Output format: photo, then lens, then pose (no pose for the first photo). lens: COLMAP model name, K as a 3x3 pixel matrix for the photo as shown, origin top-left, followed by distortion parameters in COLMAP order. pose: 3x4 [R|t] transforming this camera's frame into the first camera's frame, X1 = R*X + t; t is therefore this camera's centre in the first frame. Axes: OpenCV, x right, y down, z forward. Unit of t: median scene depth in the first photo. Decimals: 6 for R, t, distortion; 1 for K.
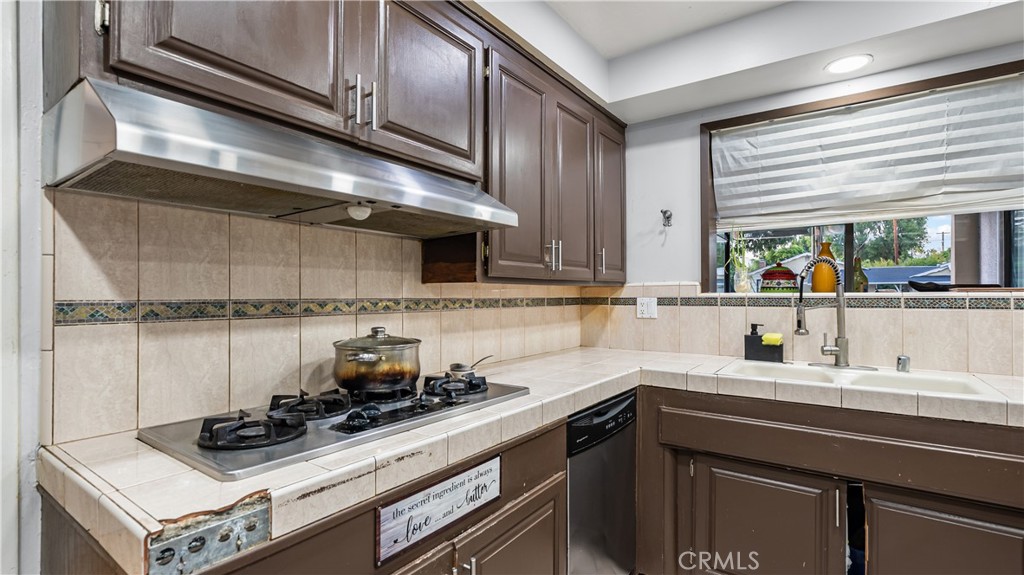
lens RADIAL K [[467.4, 0, 514.2], [0, 467.4, 293.9], [0, 0, 1]] dist [-0.003876, 0.000003]
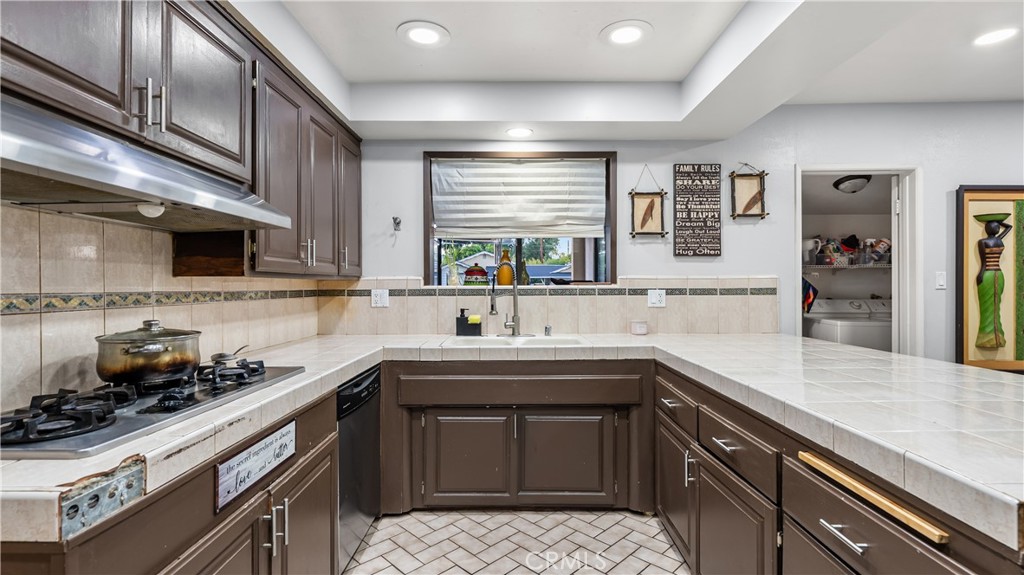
lens RADIAL K [[458.0, 0, 512.0], [0, 458.0, 287.5], [0, 0, 1]] dist [-0.001151, 0.000201]
pose [[0.813034, -0.002640, 0.582211, -0.180207], [0.000300, 0.999991, 0.004115, -0.002957], [-0.582217, -0.003171, 0.813027, -0.204659]]
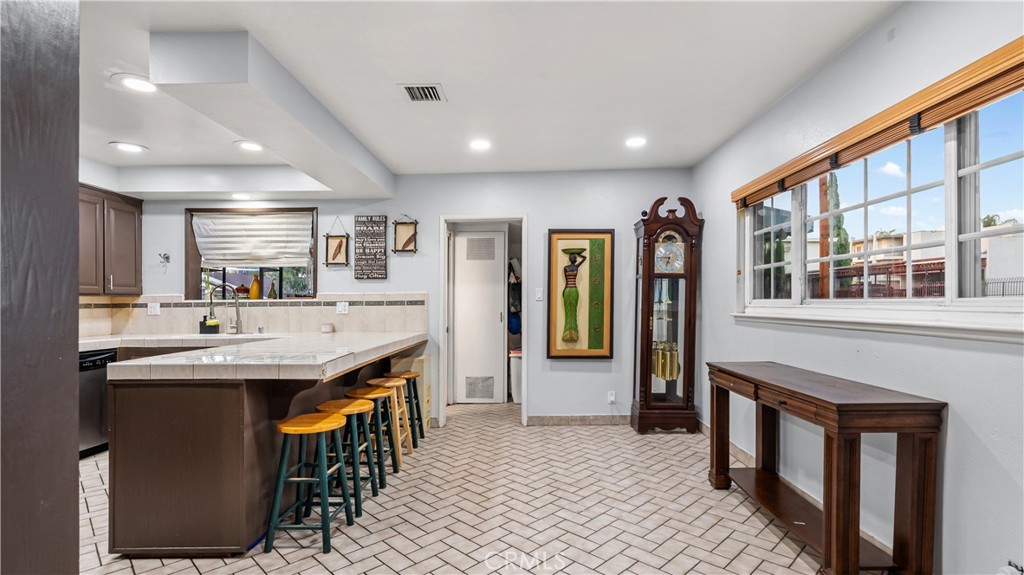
lens RADIAL K [[467.4, 0, 514.2], [0, 467.4, 293.9], [0, 0, 1]] dist [-0.003876, 0.000003]
pose [[0.818158, -0.000577, 0.574994, 0.579967], [0.006190, 0.999950, -0.007804, -0.007020], [-0.574961, 0.009944, 0.818121, -1.790518]]
